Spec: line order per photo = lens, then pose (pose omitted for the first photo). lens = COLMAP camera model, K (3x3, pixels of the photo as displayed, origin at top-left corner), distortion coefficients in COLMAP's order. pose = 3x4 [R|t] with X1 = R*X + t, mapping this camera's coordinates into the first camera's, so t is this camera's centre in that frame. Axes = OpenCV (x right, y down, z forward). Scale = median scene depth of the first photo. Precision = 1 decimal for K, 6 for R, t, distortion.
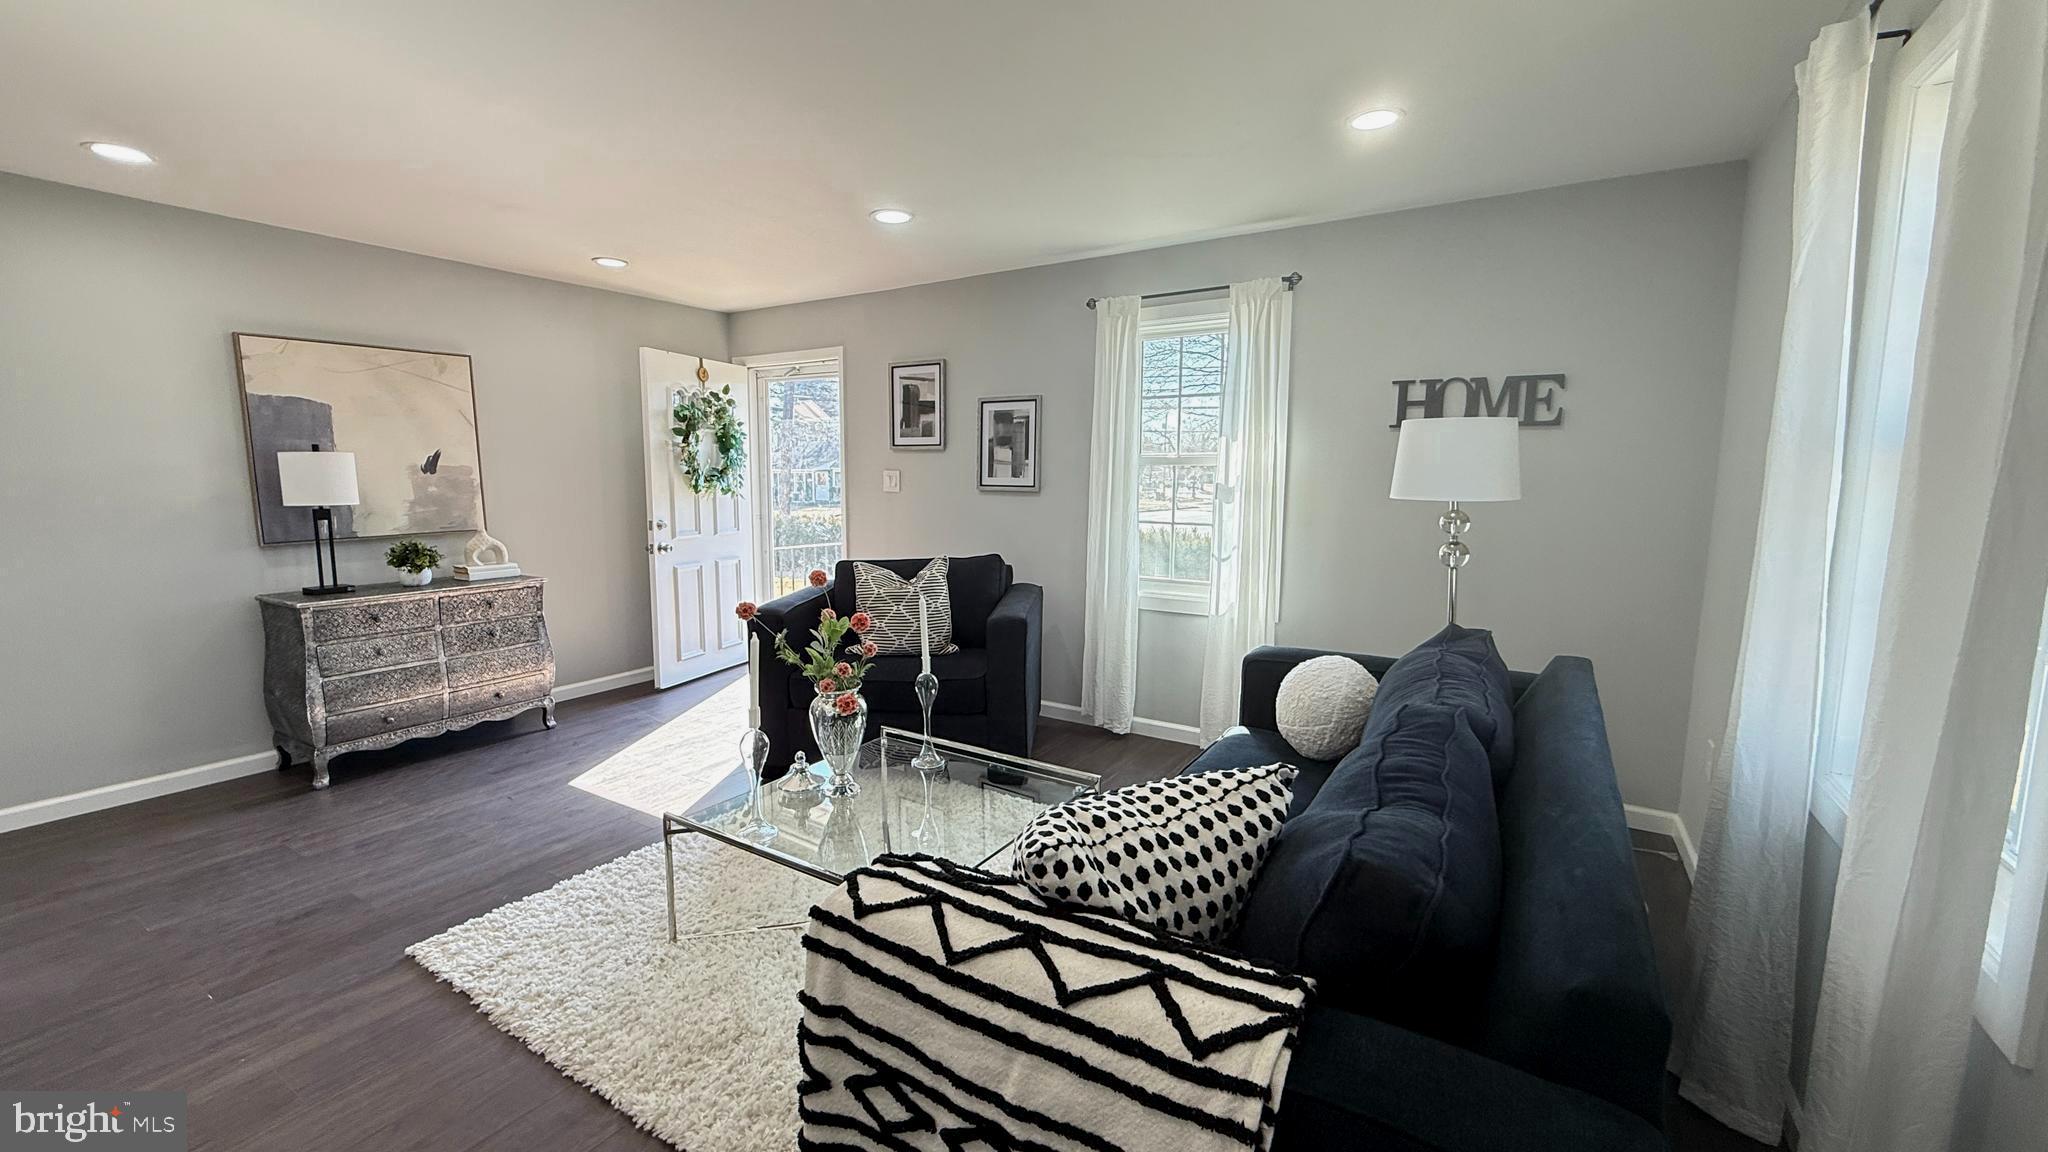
lens RADIAL K [[820.5, 0, 1012.6], [0, 820.5, 566.7], [0, 0, 1]] dist [0.003929, -0.001670]
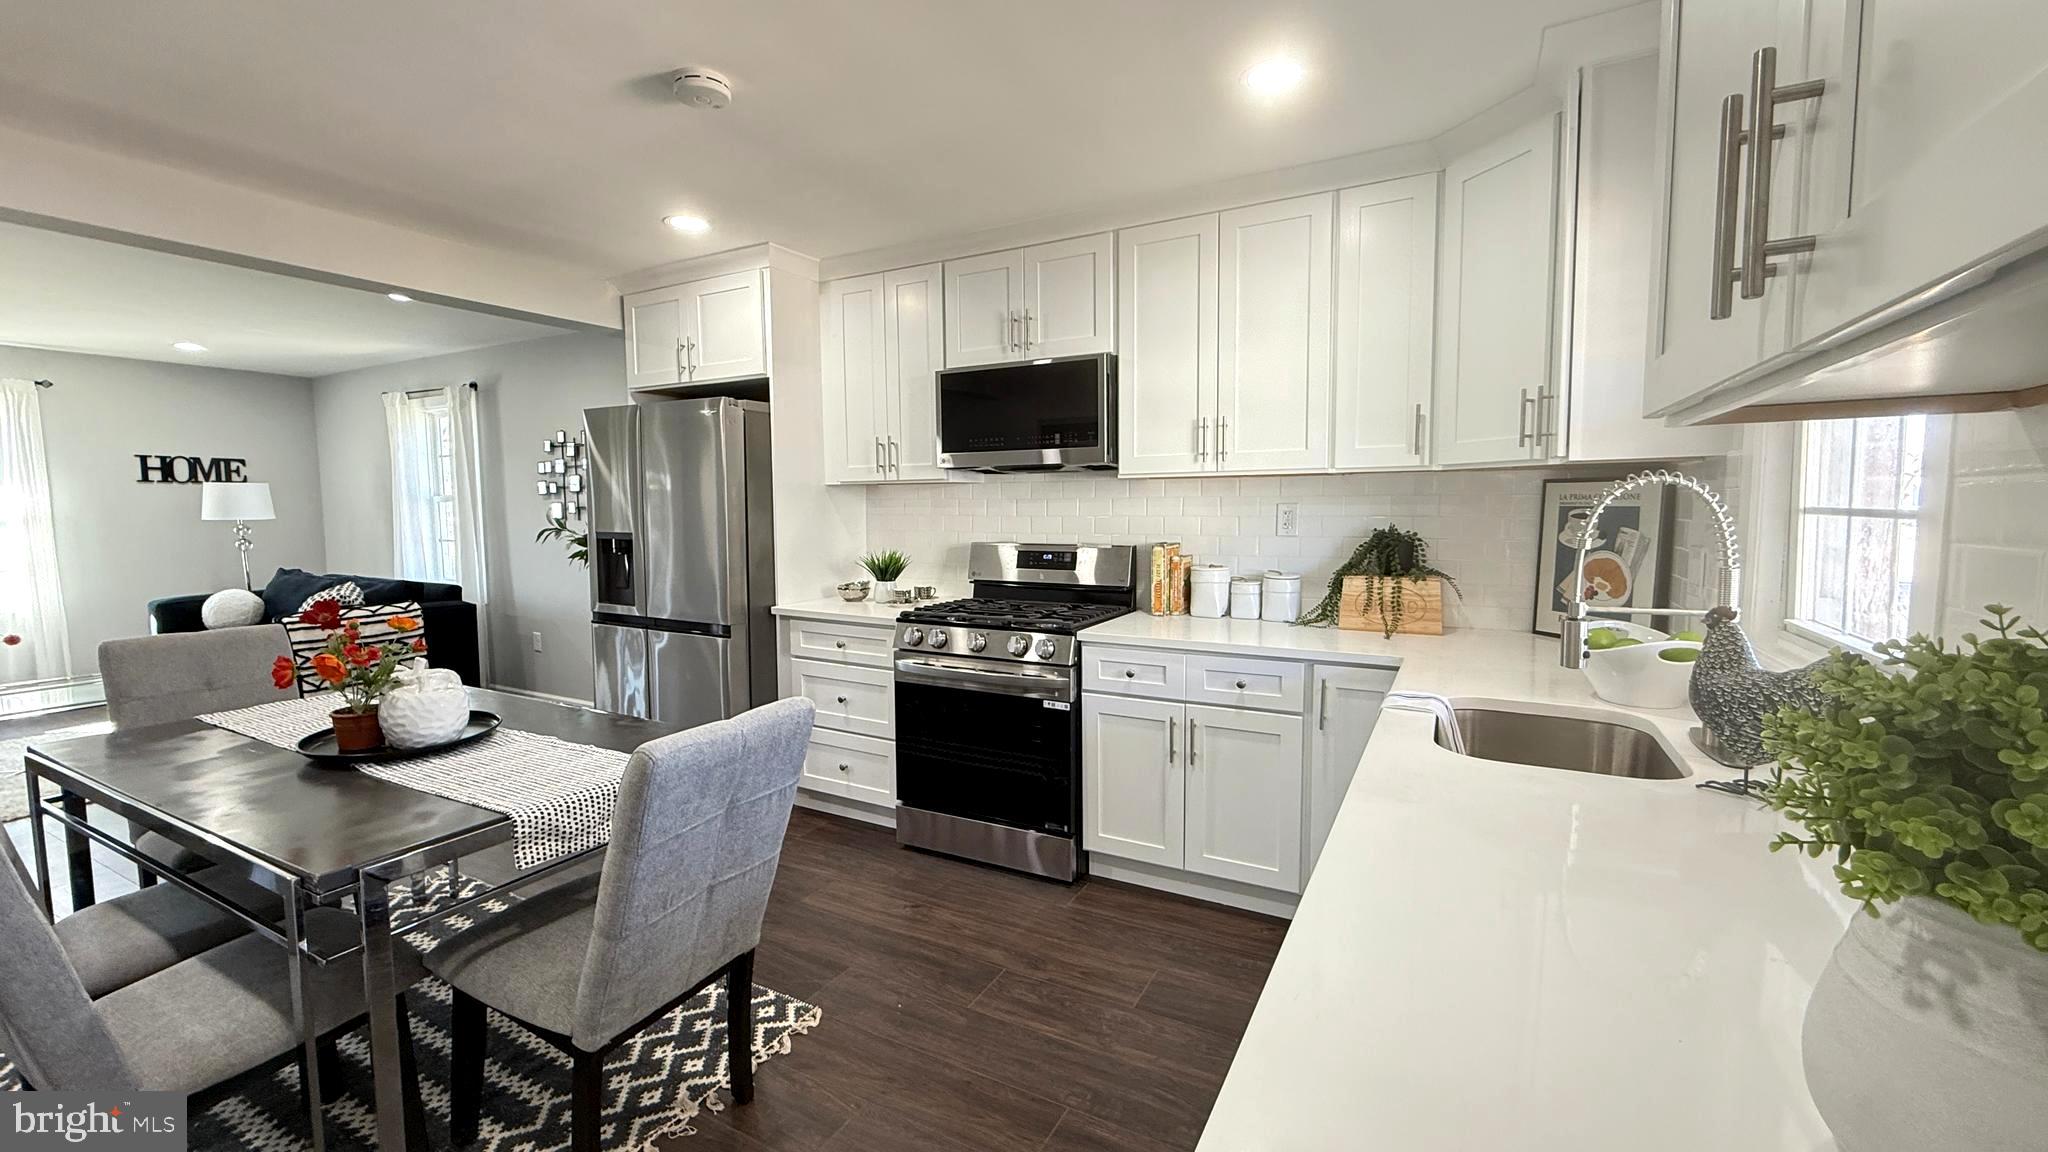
lens RADIAL K [[820.5, 0, 1023.3], [0, 820.5, 572.2], [0, 0, 1]] dist [0.003929, -0.001670]
pose [[-0.062705, -0.089367, 0.994023, -1.233109], [0.121075, 0.987946, 0.096458, 0.068259], [-0.990661, 0.126399, -0.051129, -0.645235]]
